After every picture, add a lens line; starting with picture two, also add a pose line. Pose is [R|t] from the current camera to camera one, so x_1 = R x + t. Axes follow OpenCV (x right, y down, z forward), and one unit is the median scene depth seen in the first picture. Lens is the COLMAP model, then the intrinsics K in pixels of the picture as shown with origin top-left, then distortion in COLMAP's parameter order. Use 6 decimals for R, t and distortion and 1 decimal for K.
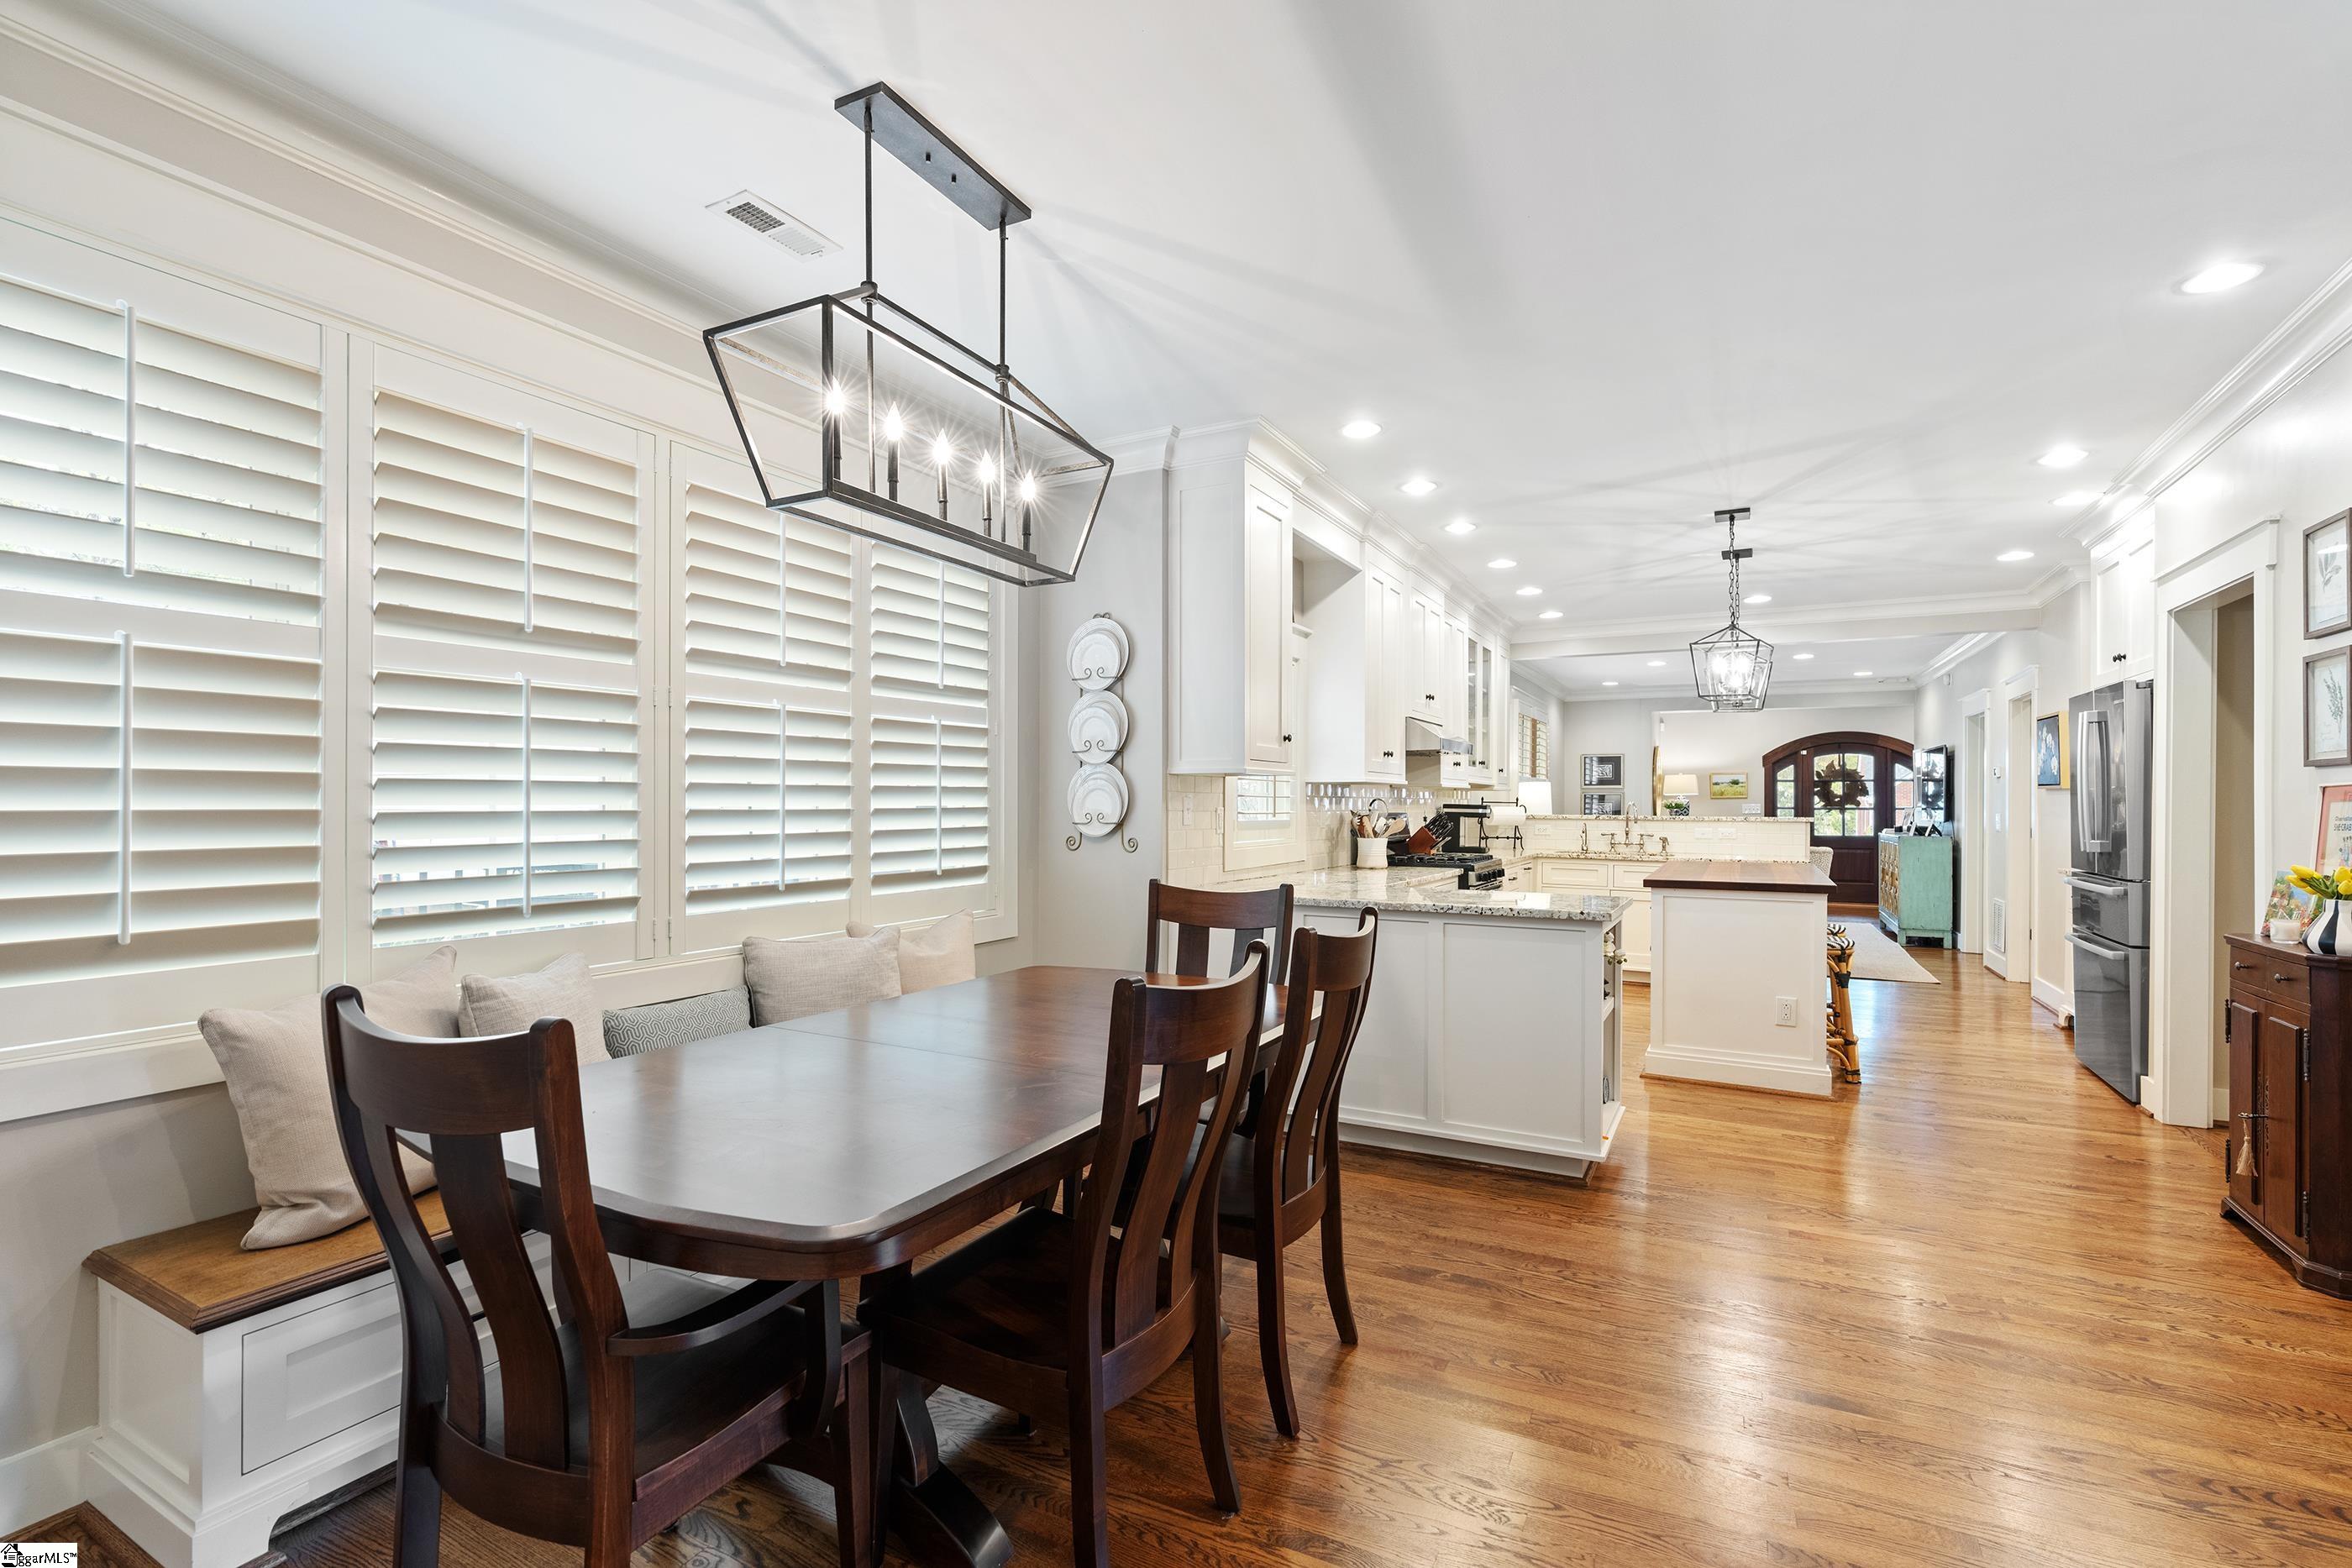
lens RADIAL K [[1054.4, 0, 1163.1], [0, 1054.4, 799.0], [0, 0, 1]] dist [-0.004082, 0.000436]
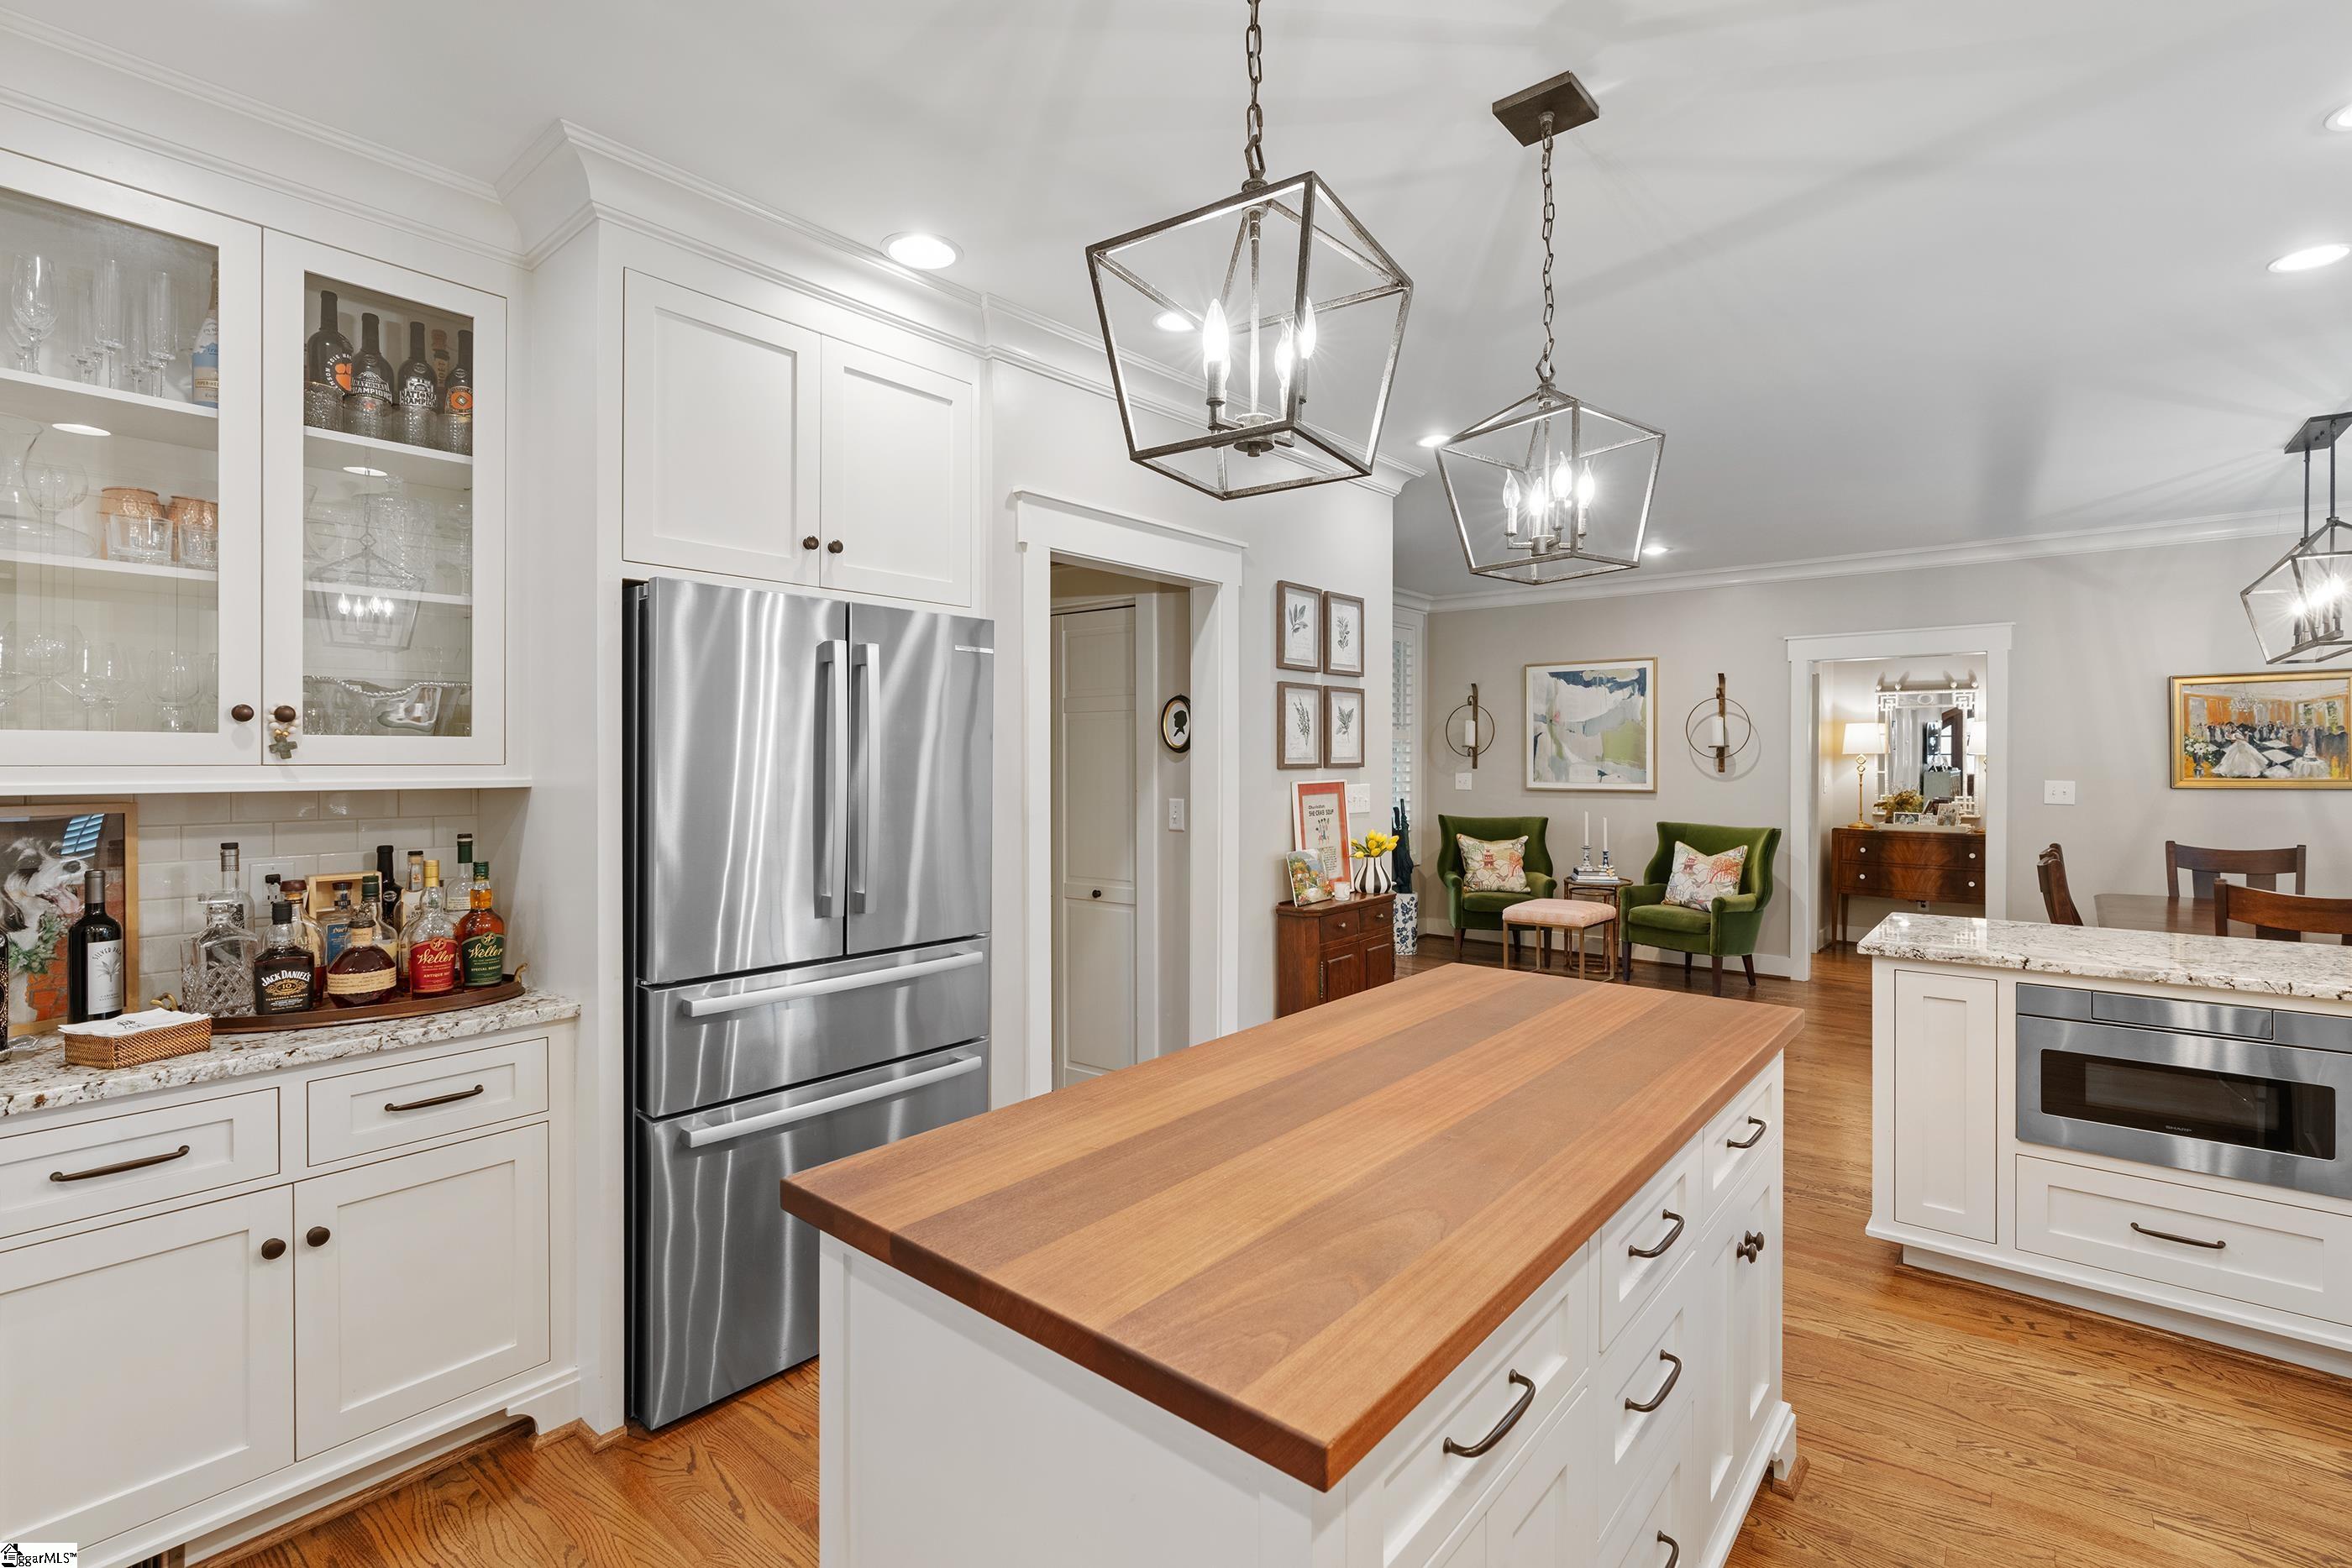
lens RADIAL K [[1054.4, 0, 1174.2], [0, 1054.4, 773.0], [0, 0, 1]] dist [-0.004082, 0.000436]
pose [[-0.980348, -0.004406, 0.197226, 1.209255], [-0.002482, 0.999947, 0.010002, -0.047550], [-0.197260, 0.009316, -0.980307, 2.830298]]
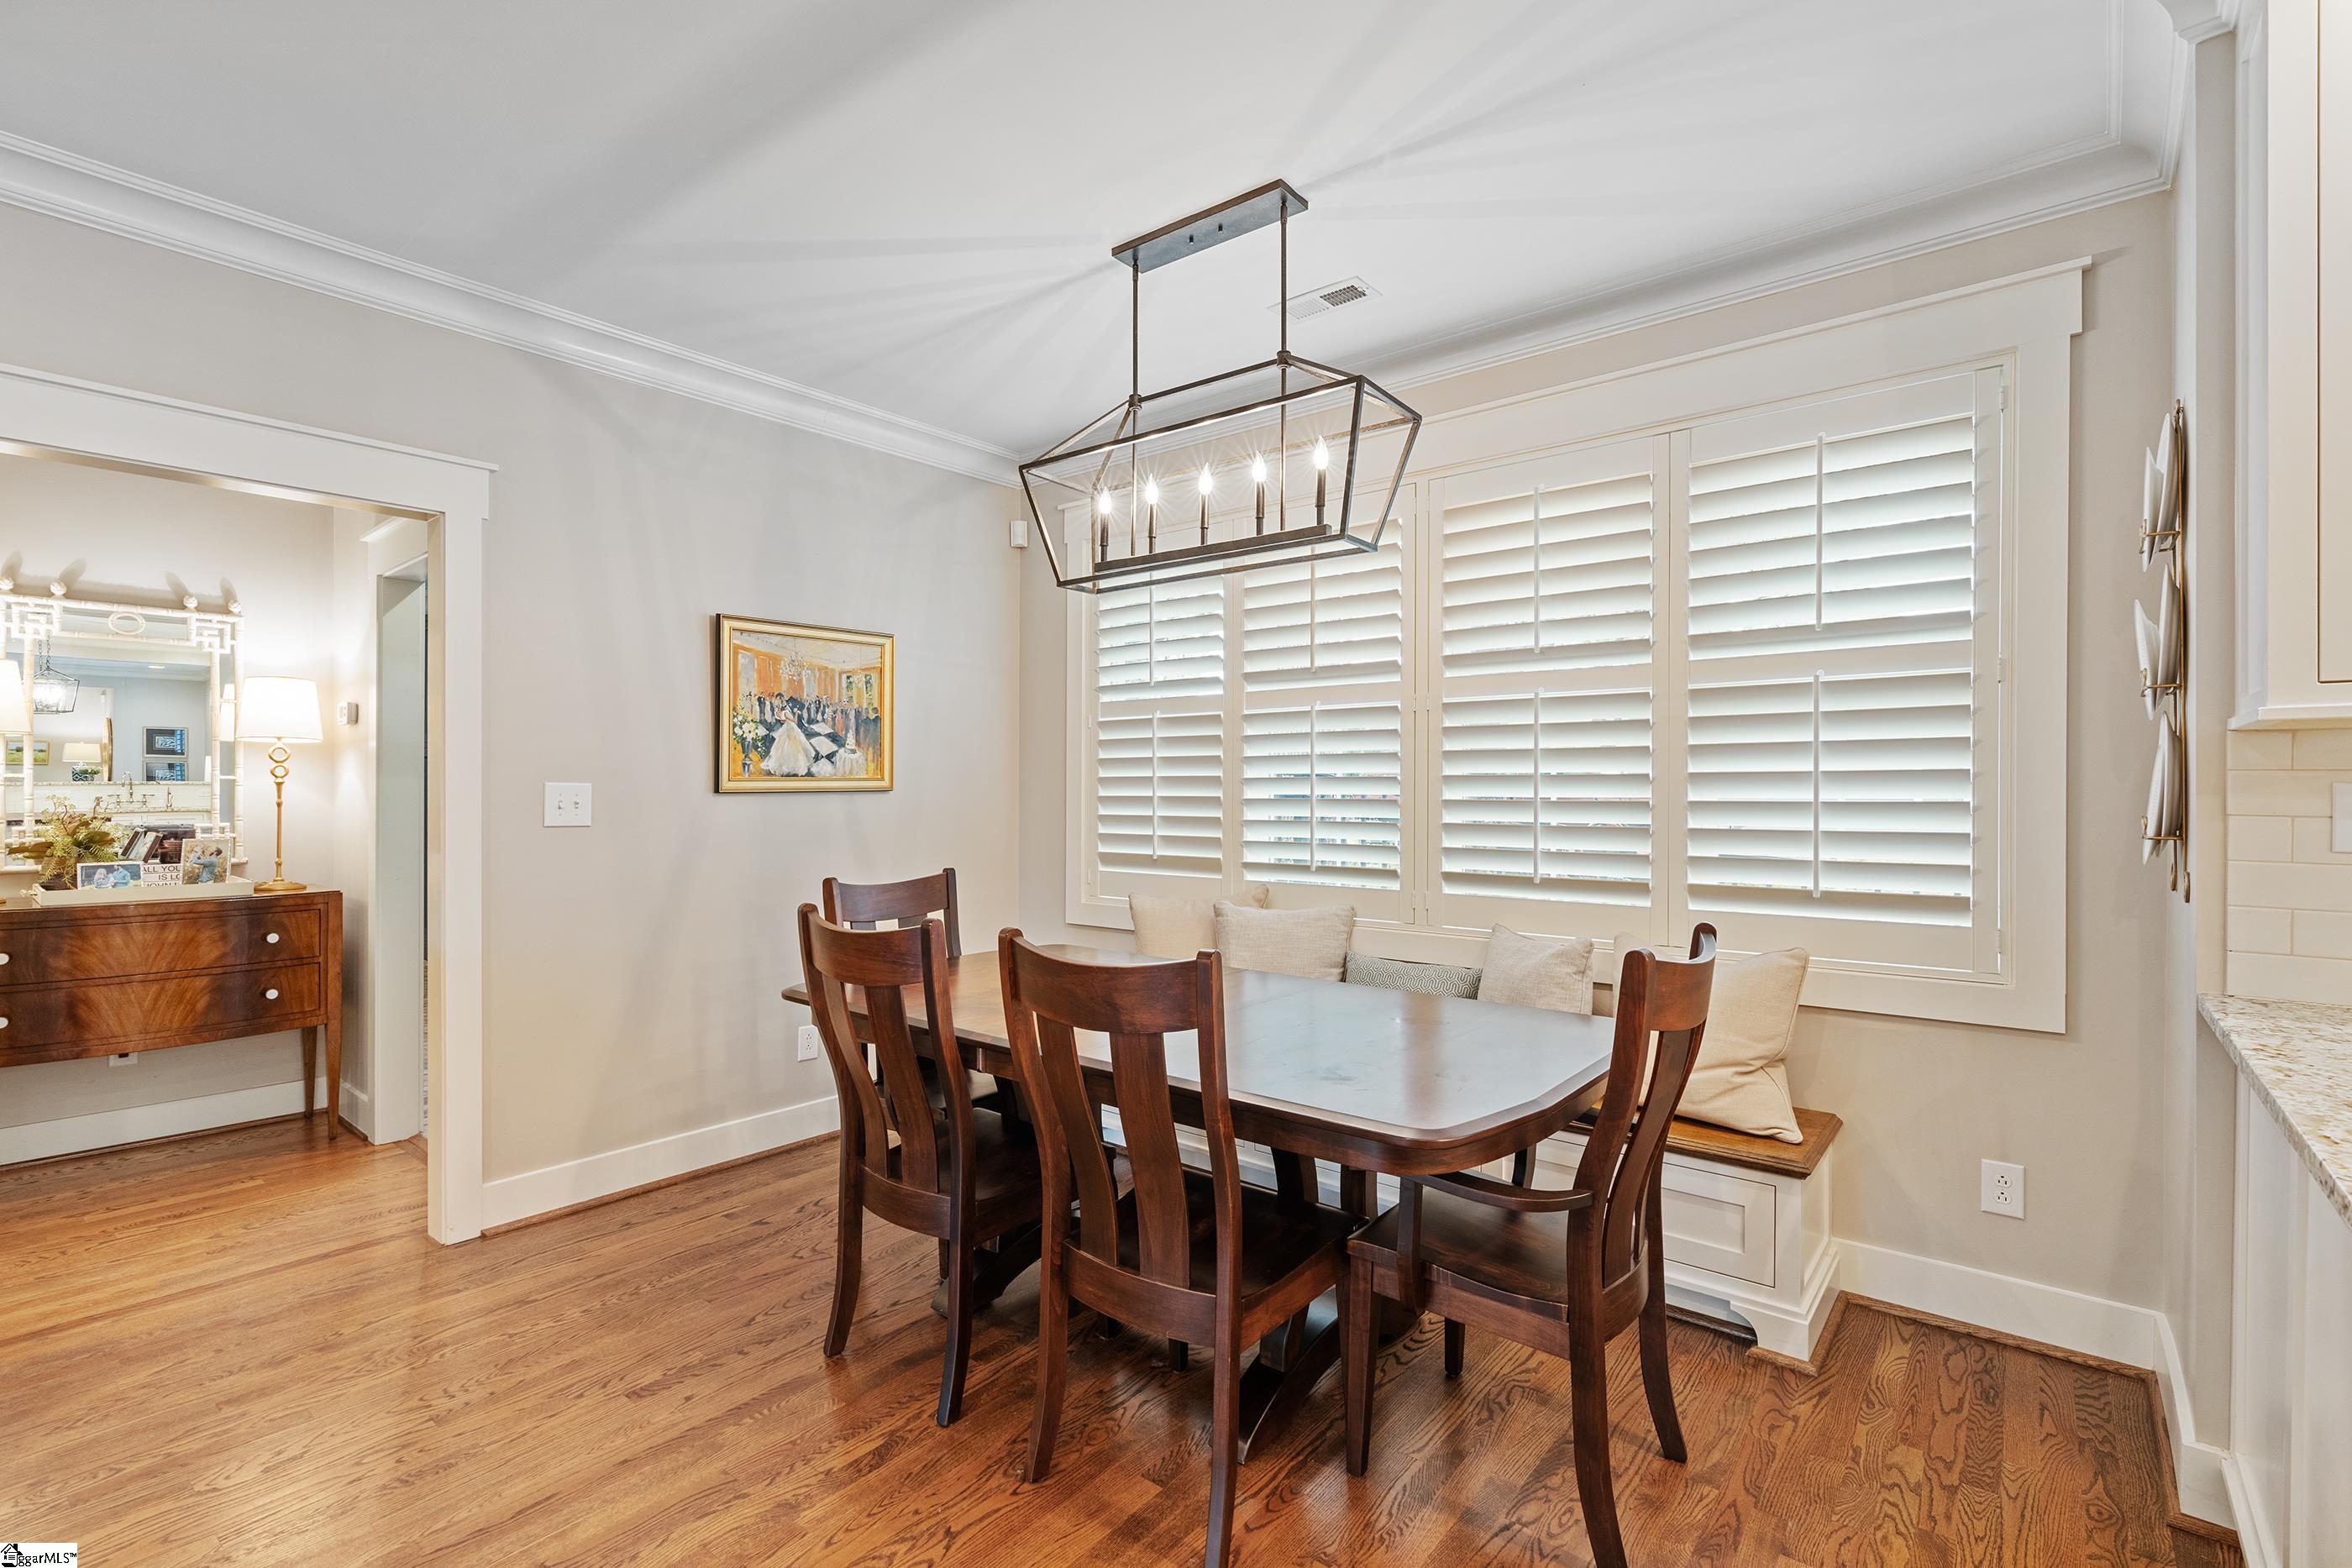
lens RADIAL K [[1054.4, 0, 1158.2], [0, 1054.4, 787.7], [0, 0, 1]] dist [-0.004082, 0.000436]
pose [[-0.185839, -0.002864, -0.982576, 0.843512], [0.002648, 0.999991, -0.003415, 0.000953], [0.982577, -0.003237, -0.185830, 1.070686]]
